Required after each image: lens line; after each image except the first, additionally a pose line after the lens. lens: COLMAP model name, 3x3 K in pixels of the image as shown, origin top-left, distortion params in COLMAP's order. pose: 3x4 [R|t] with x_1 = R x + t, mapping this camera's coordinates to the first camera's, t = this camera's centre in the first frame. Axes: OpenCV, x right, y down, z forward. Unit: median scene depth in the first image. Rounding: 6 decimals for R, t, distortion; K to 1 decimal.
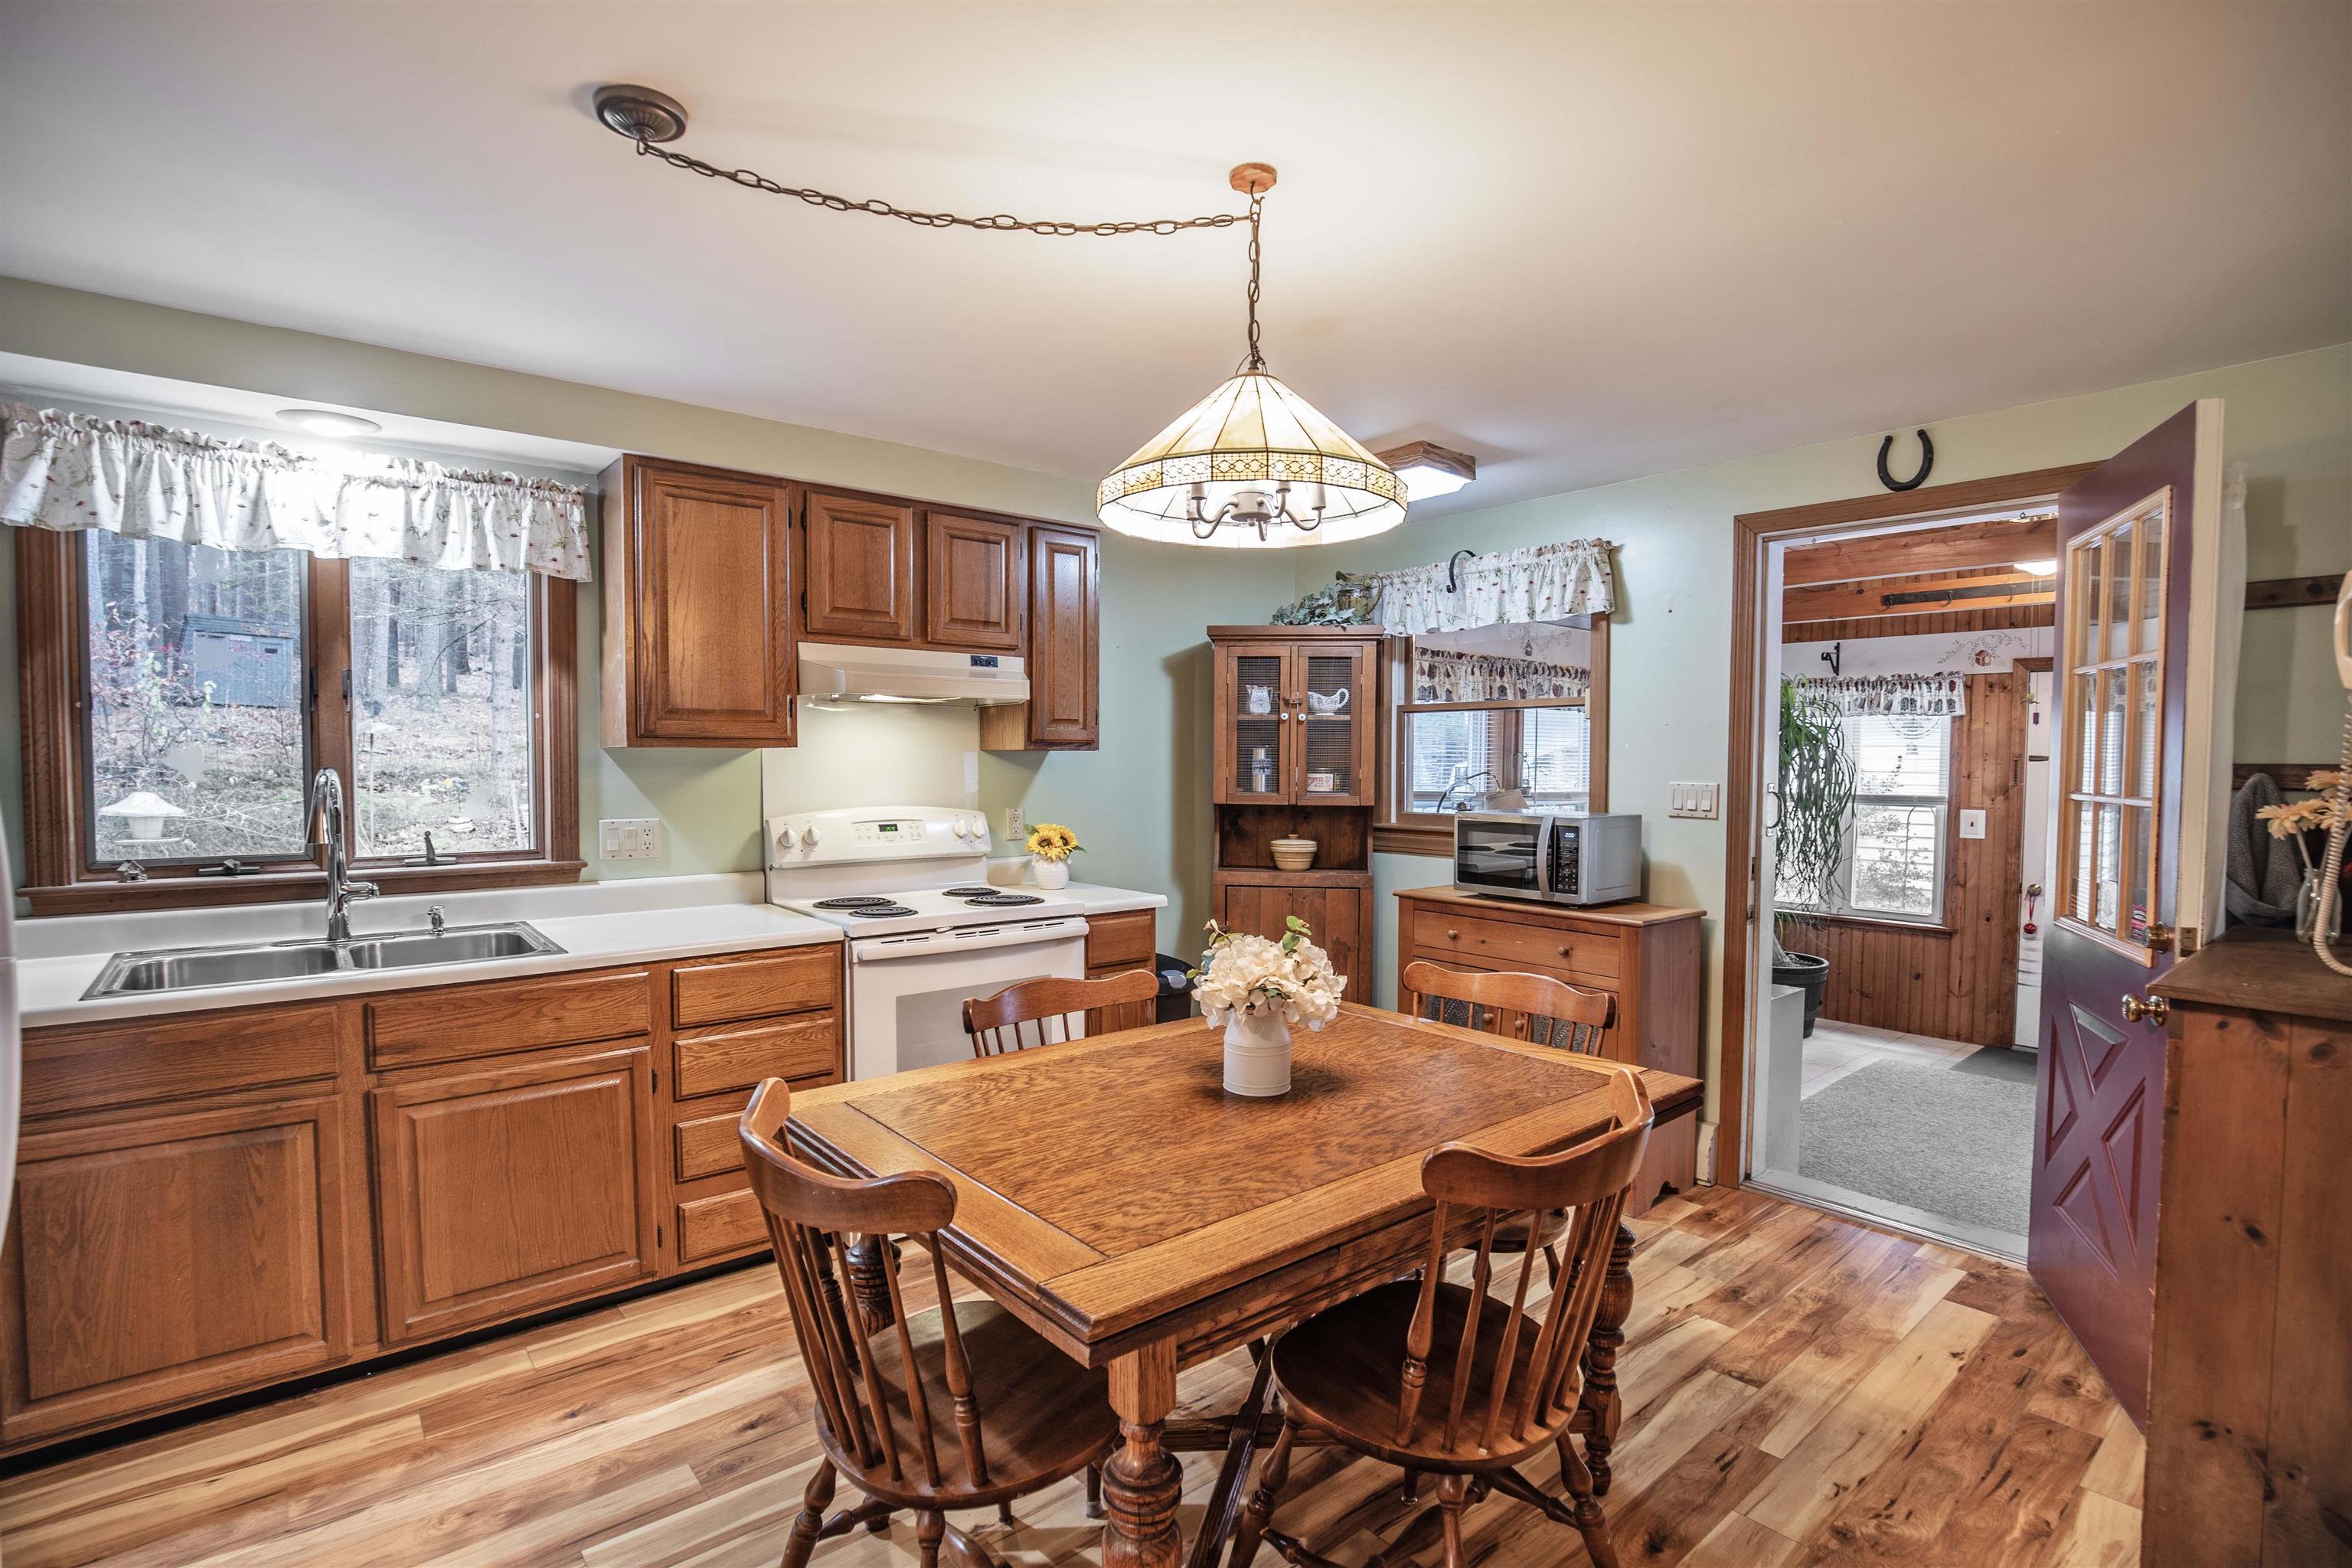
lens RADIAL K [[1098.8, 0, 1171.6], [0, 1098.8, 799.5], [0, 0, 1]] dist [-0.027018, -0.000009]
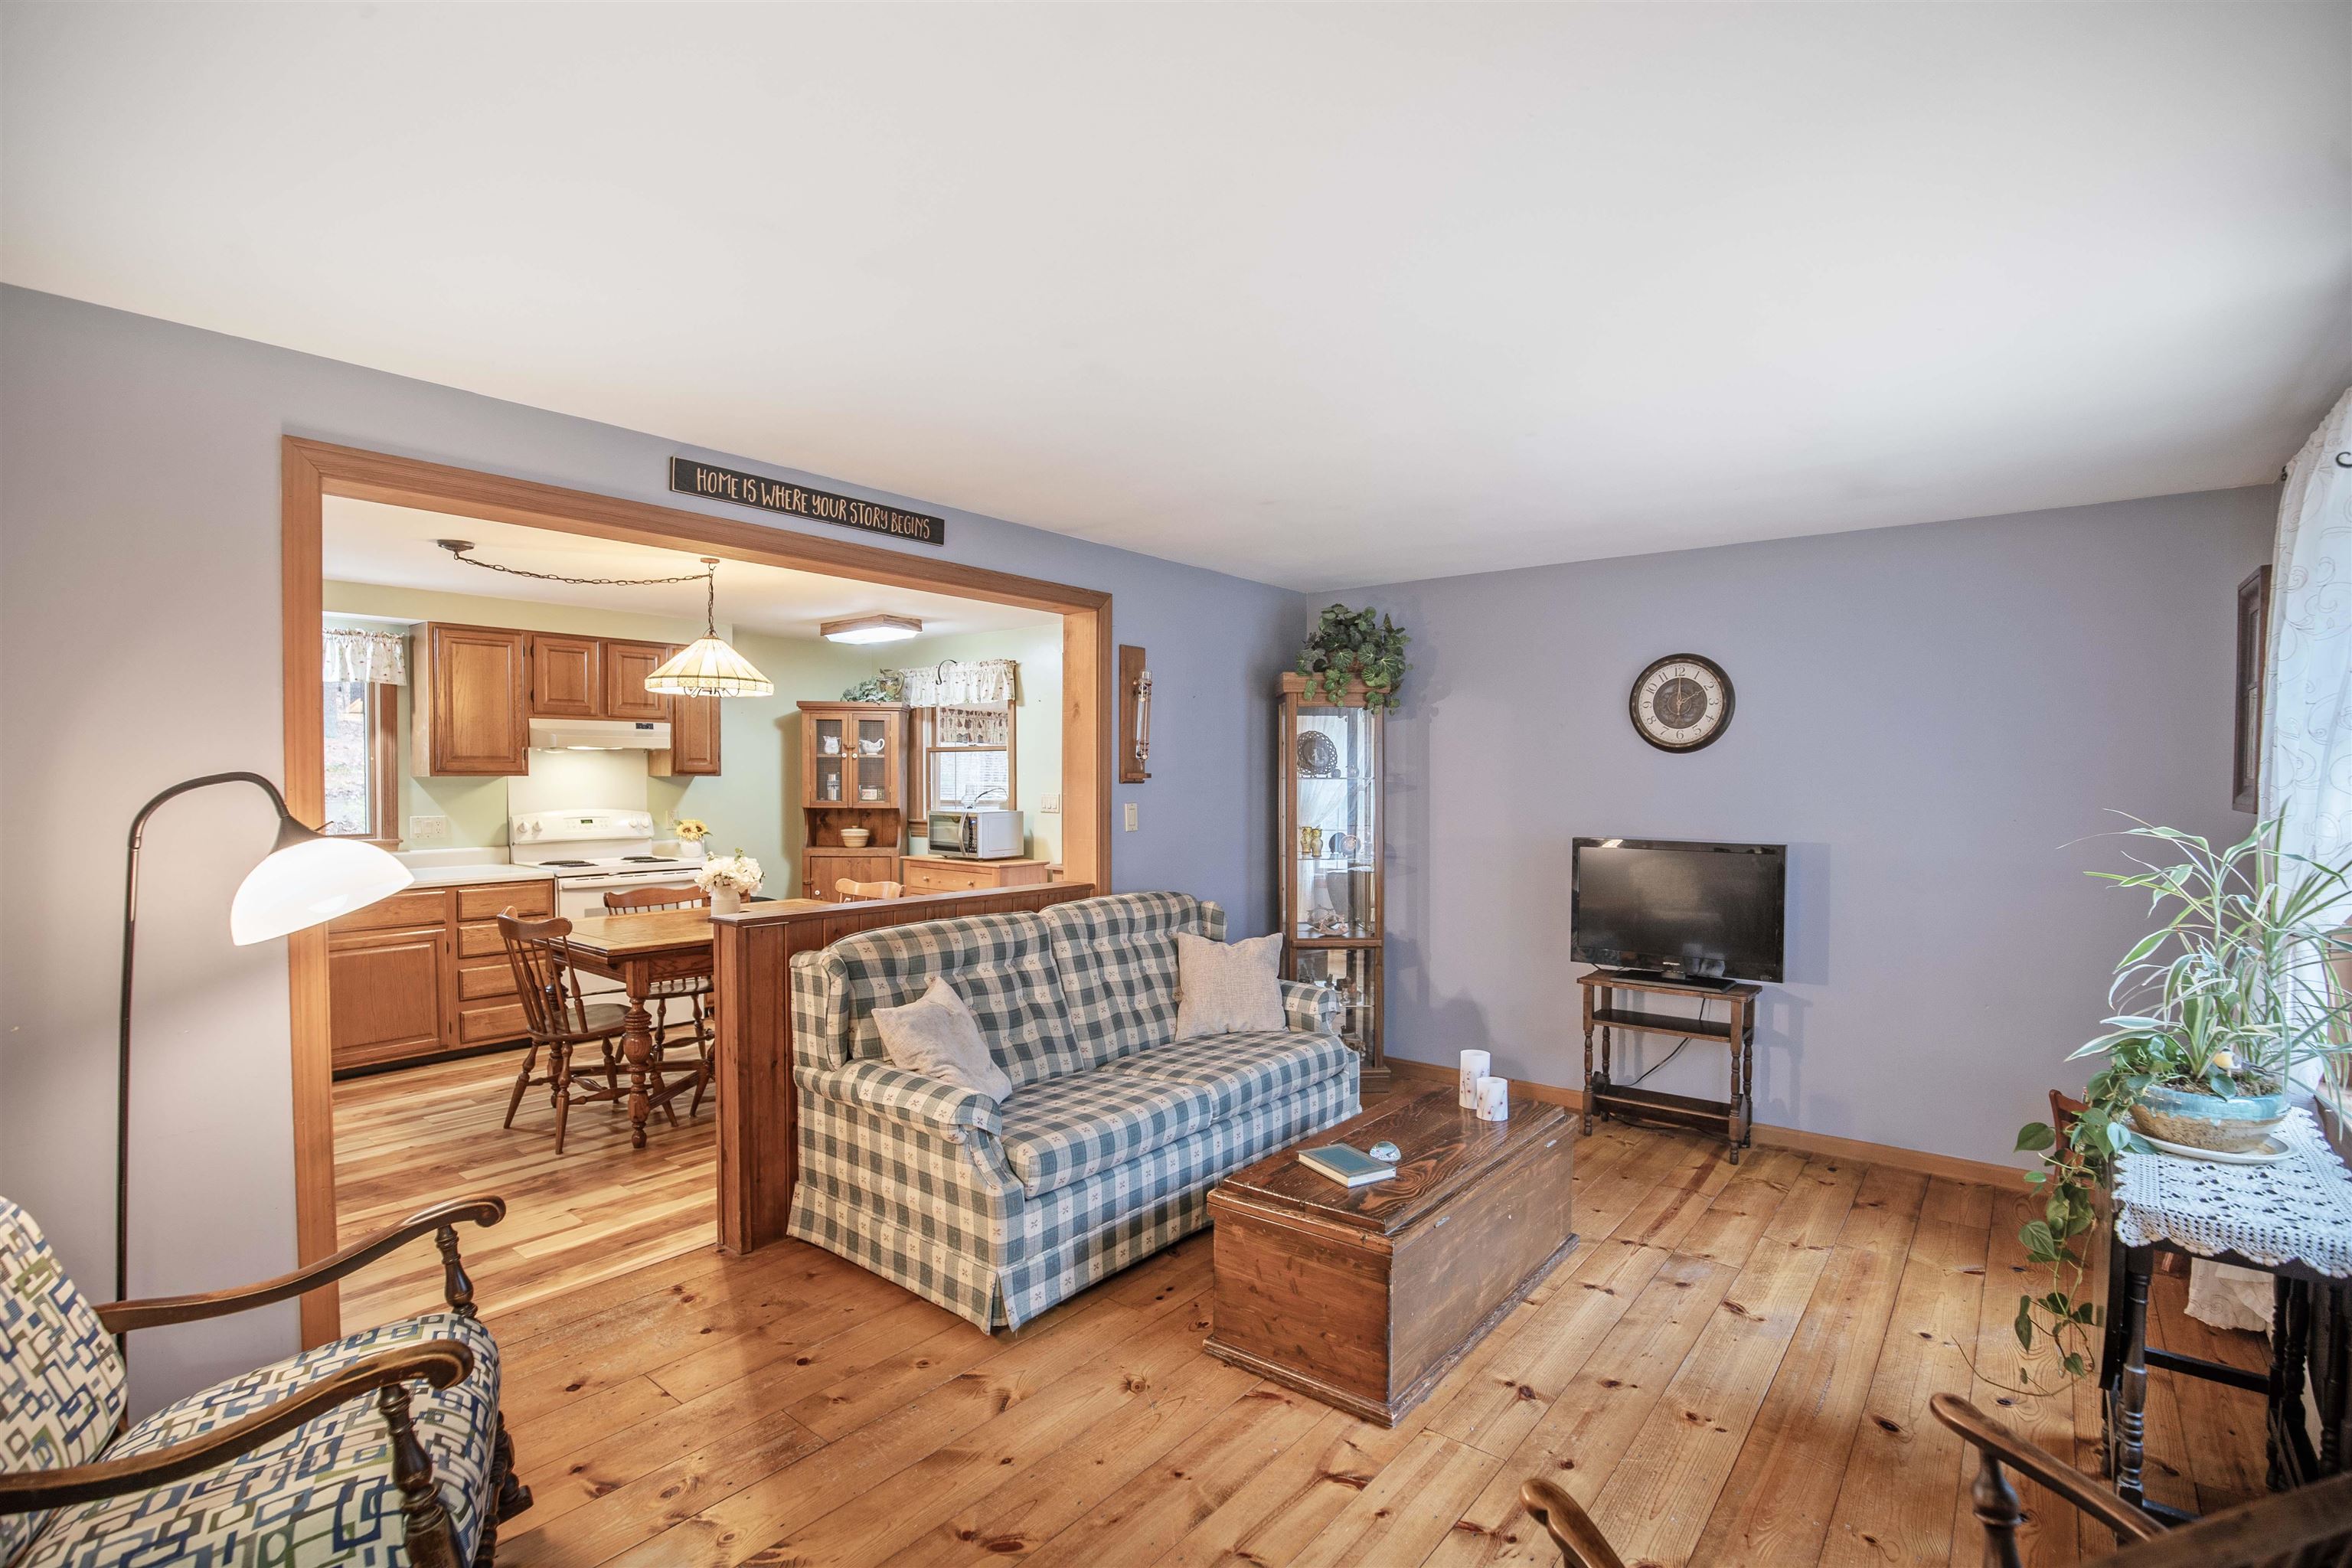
lens RADIAL K [[1098.8, 0, 1171.6], [0, 1098.8, 799.5], [0, 0, 1]] dist [-0.027018, -0.000009]
pose [[0.982791, -0.004036, 0.184676, 0.329233], [0.006060, 0.999928, -0.010399, 0.014530], [-0.184620, 0.011339, 0.982744, -0.857318]]
